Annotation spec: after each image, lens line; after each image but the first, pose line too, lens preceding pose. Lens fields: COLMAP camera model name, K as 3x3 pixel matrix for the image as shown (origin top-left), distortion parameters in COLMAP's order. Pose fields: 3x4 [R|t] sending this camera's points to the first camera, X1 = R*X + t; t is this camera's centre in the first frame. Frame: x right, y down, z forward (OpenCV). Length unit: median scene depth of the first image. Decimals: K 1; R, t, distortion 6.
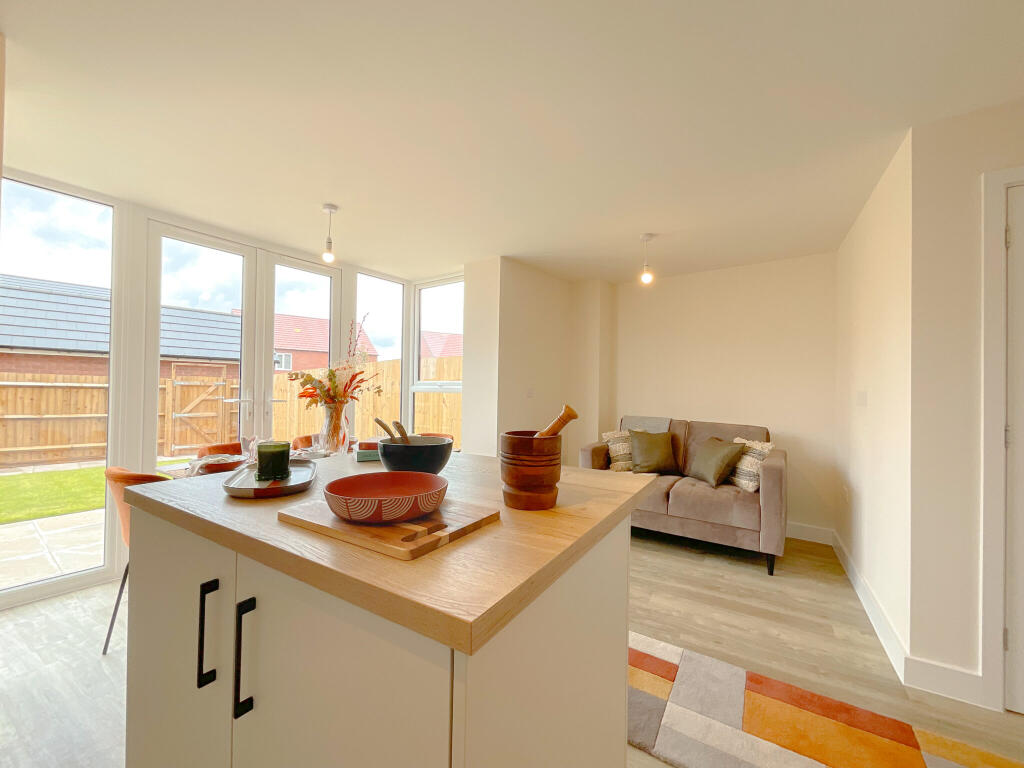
lens RADIAL K [[414.0, 0, 513.1], [0, 414.0, 383.1], [0, 0, 1]] dist [0.001737, -0.001649]
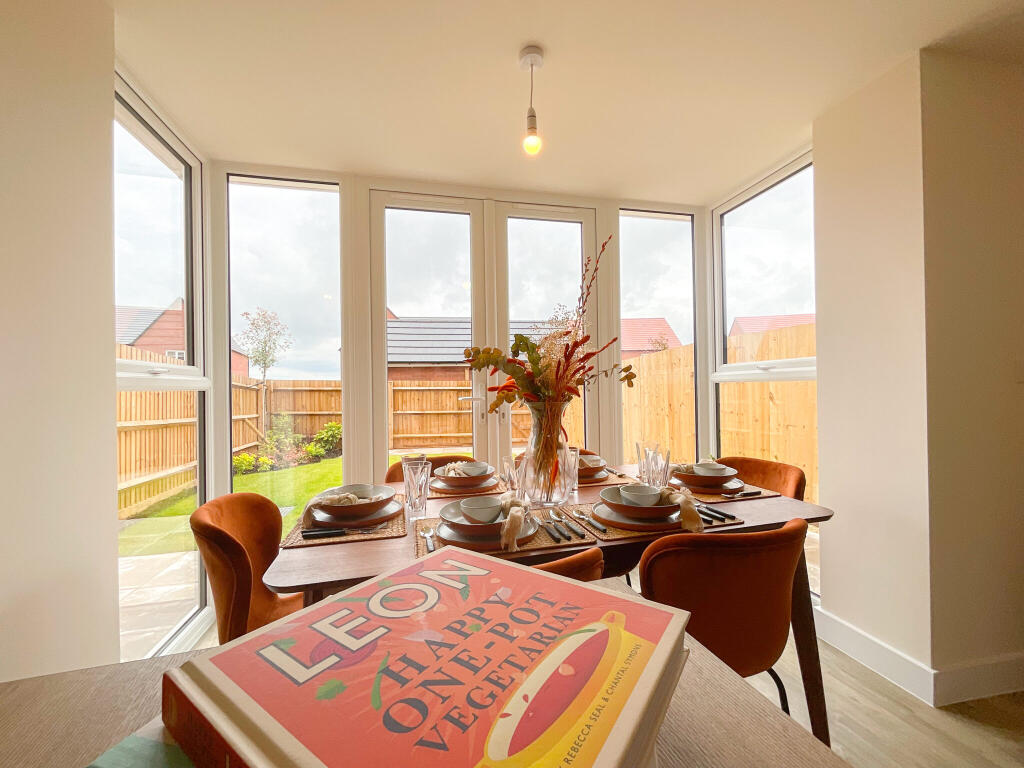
lens RADIAL K [[414.0, 0, 510.1], [0, 414.0, 384.3], [0, 0, 1]] dist [0.001737, -0.001649]
pose [[0.751442, -0.032267, -0.659010, -0.076875], [0.037644, 0.999273, -0.006003, 0.020262], [0.658724, -0.020297, 0.752111, 0.401174]]
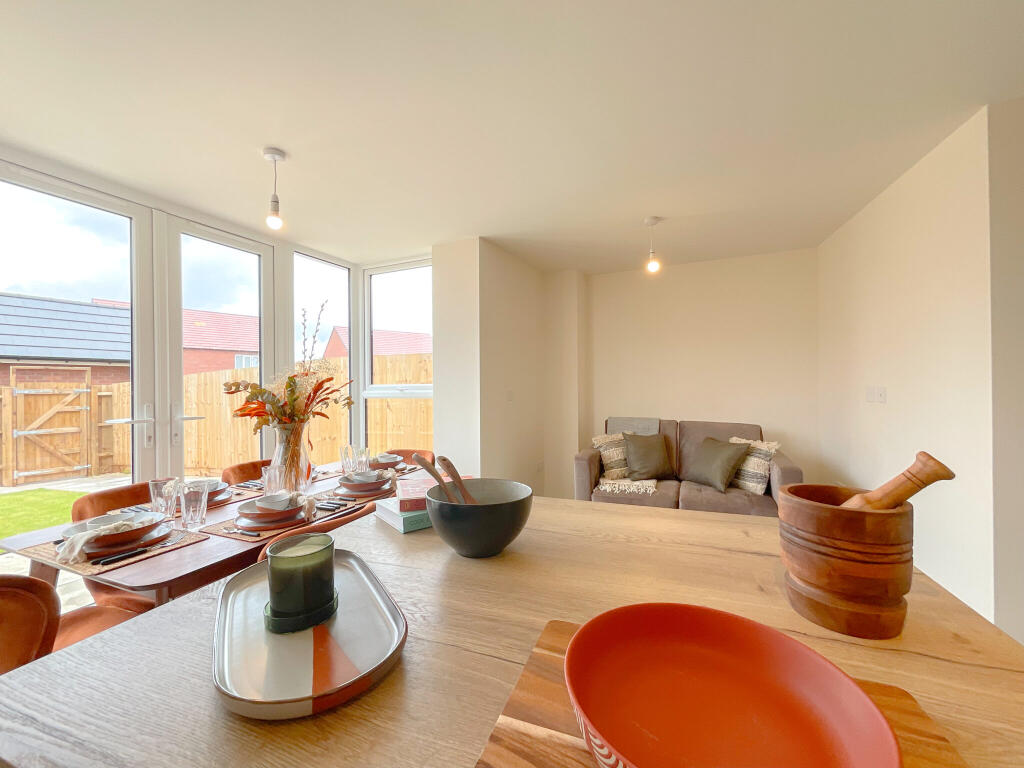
lens RADIAL K [[414.0, 0, 514.0], [0, 414.0, 382.0], [0, 0, 1]] dist [0.001737, -0.001649]
pose [[0.980516, -0.023349, 0.195047, -0.133015], [0.022053, 0.999718, 0.008813, -0.014330], [-0.195198, -0.004340, 0.980754, 0.148560]]
